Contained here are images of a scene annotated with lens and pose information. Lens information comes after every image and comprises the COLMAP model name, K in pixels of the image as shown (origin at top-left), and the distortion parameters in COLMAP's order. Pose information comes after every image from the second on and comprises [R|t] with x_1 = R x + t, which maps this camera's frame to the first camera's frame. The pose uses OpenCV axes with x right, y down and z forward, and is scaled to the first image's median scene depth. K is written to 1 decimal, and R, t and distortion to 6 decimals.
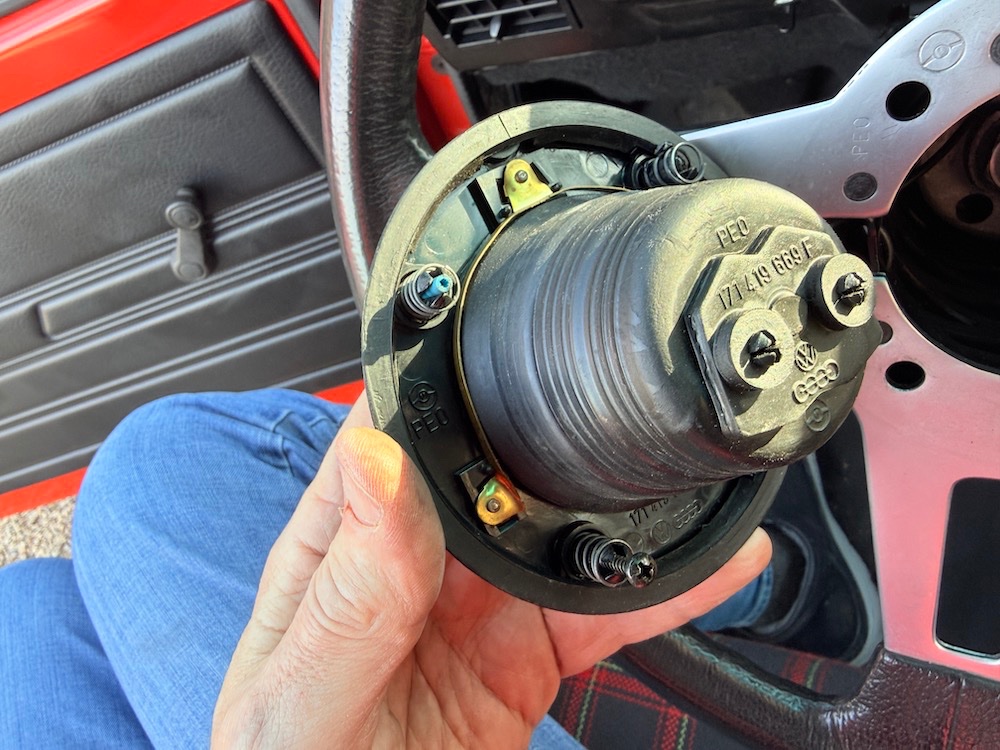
lens RADIAL K [[731.2, 0, 447.1], [0, 731.2, 378.5], [0, 0, 1]] dist [0.000146, 0.000029]
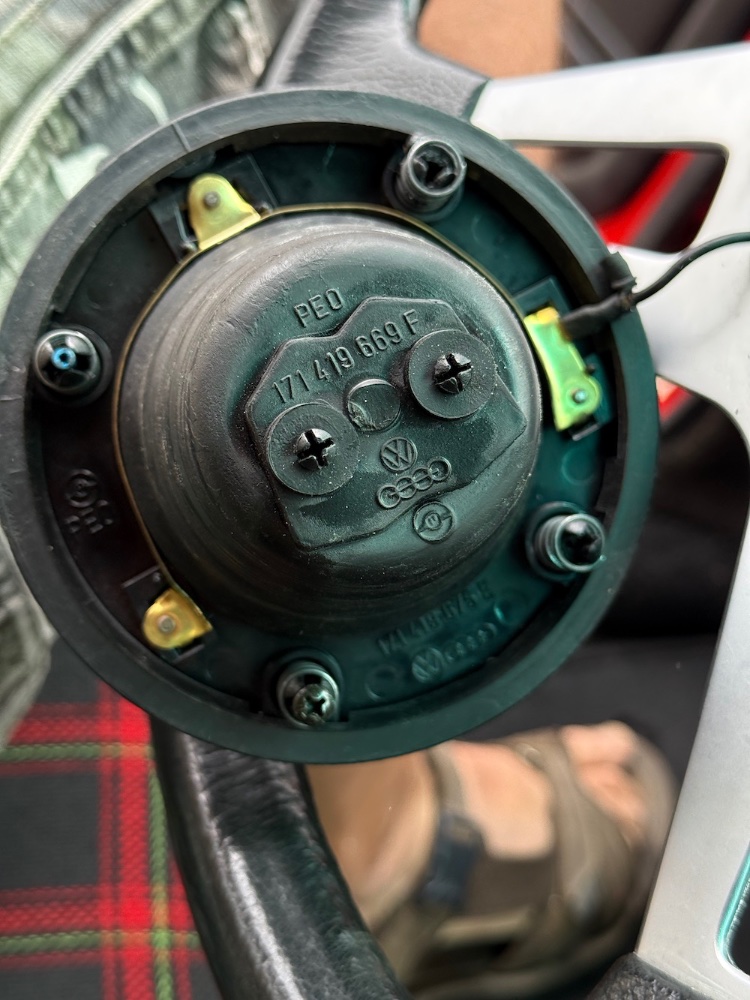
lens RADIAL K [[1466.5, 0, 389.1], [0, 1466.5, 499.3], [0, 0, 1]] dist [0.147928, -0.011945]
pose [[0.971980, 0.000225, -0.235064, 0.692631], [0.018430, 0.996848, 0.077164, -0.086138], [0.234340, -0.079335, 0.968912, -0.513815]]
